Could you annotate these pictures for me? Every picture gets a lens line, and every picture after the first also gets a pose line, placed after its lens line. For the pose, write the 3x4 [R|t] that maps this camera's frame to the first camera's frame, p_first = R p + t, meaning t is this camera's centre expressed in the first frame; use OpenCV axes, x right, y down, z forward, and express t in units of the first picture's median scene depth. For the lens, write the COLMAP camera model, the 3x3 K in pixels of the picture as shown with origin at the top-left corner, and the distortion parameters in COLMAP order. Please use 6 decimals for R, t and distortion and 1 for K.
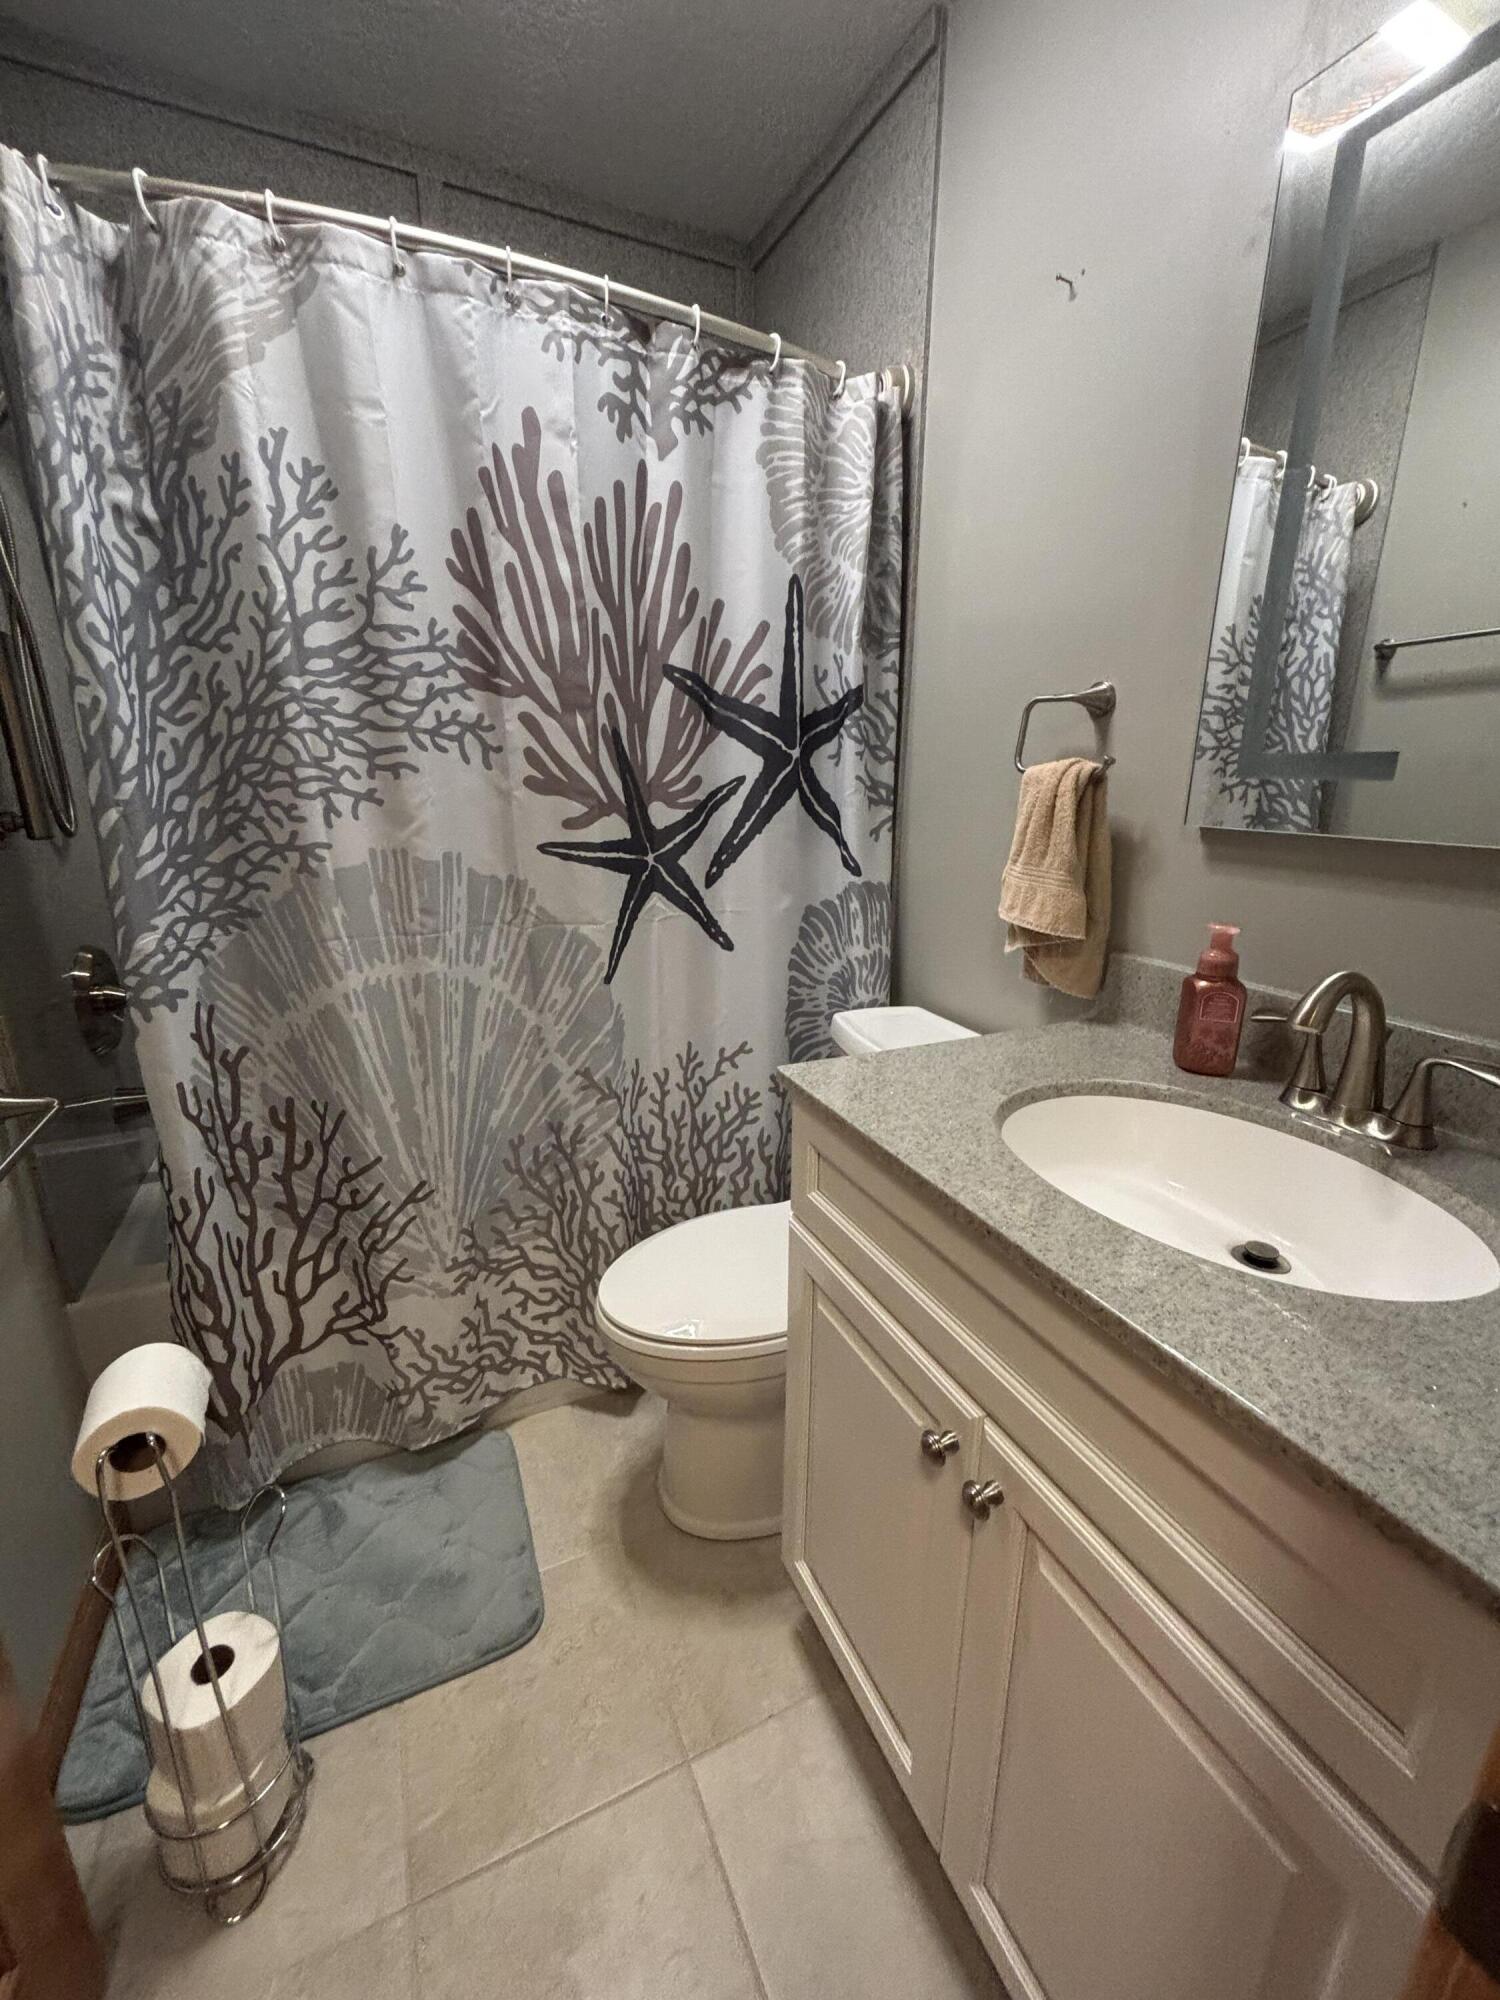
lens RADIAL K [[796.5, 0, 755.2], [0, 796.5, 997.5], [0, 0, 1]] dist [-0.005665, 0.000682]
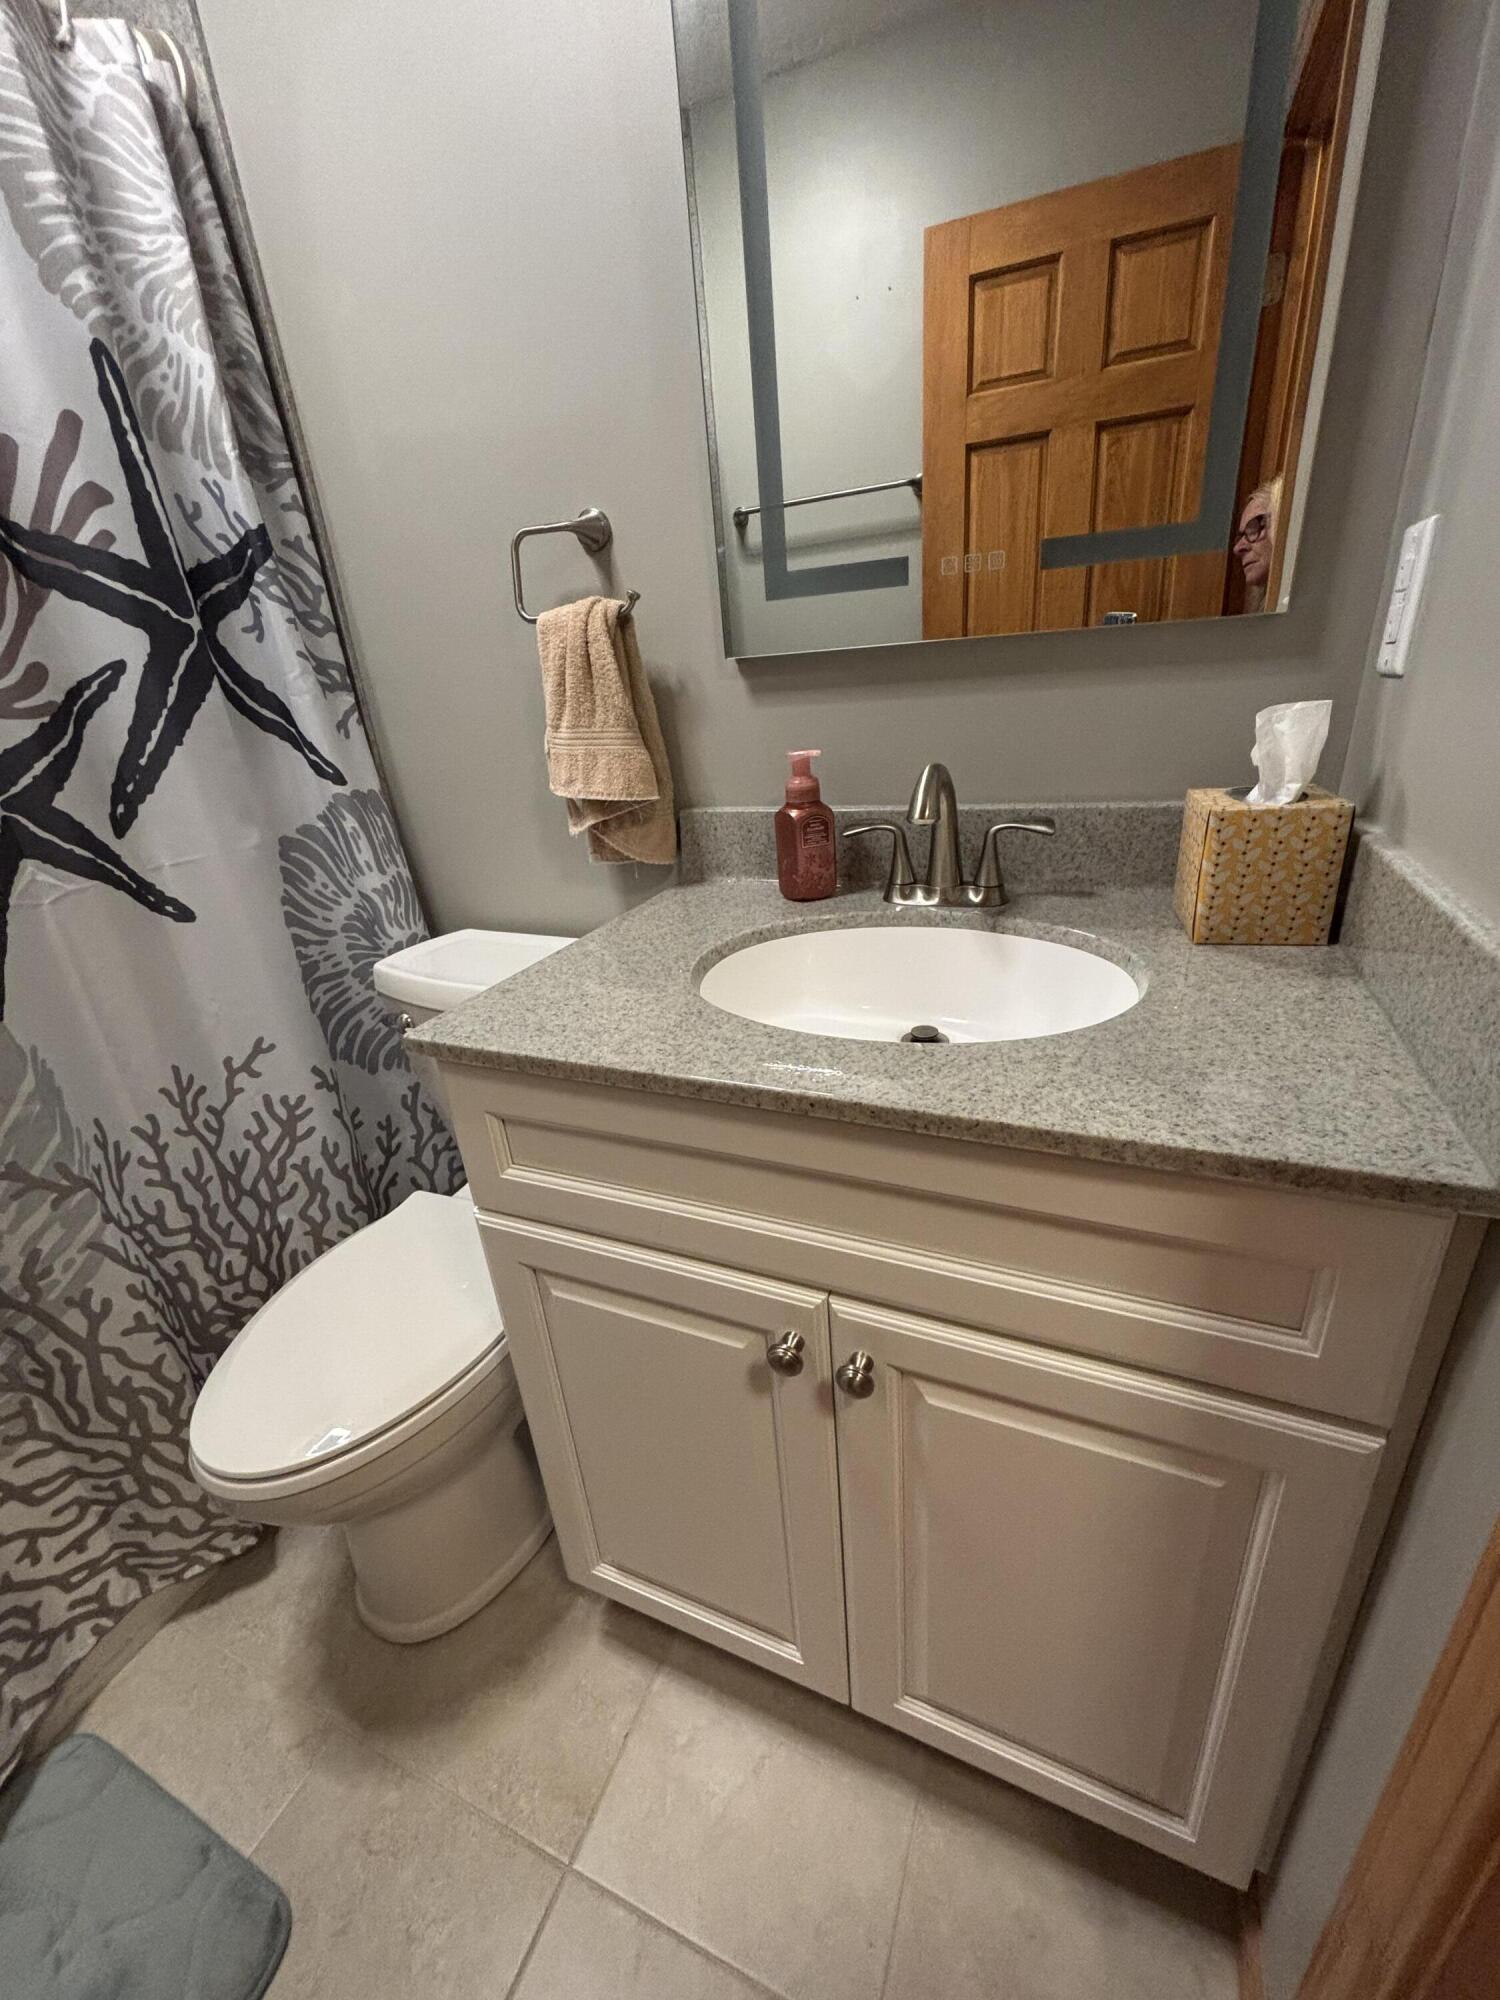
lens RADIAL K [[796.5, 0, 743.6], [0, 796.5, 998.0], [0, 0, 1]] dist [-0.005665, 0.000682]
pose [[0.744040, -0.318156, 0.587522, -0.108057], [0.259388, 0.947922, 0.184831, 0.001293], [-0.615730, 0.014874, 0.787817, 0.164581]]
